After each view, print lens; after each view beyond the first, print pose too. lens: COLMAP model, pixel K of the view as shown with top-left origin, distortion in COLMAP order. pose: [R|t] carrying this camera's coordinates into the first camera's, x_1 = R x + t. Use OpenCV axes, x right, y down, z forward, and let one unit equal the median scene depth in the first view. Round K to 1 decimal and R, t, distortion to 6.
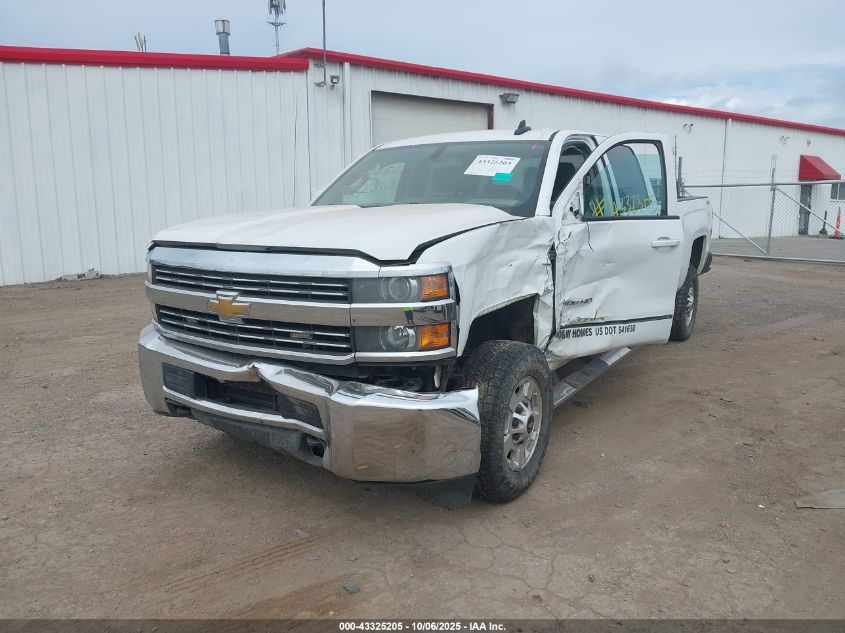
lens RADIAL K [[663.6, 0, 422.5], [0, 663.6, 316.5], [0, 0, 1]] dist [0.078789, -0.073127]
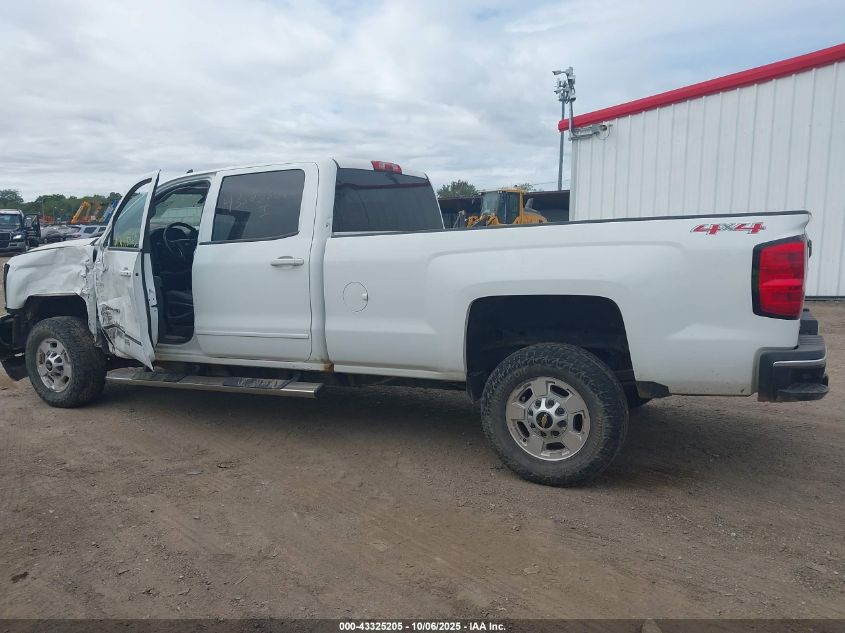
lens RADIAL K [[663.6, 0, 422.5], [0, 663.6, 316.5], [0, 0, 1]] dist [0.078789, -0.073127]
pose [[0.047571, 0.130131, -0.990355, 1.600327], [-0.147991, 0.981453, 0.121853, -0.263485], [0.987844, 0.140767, 0.065947, 1.517914]]
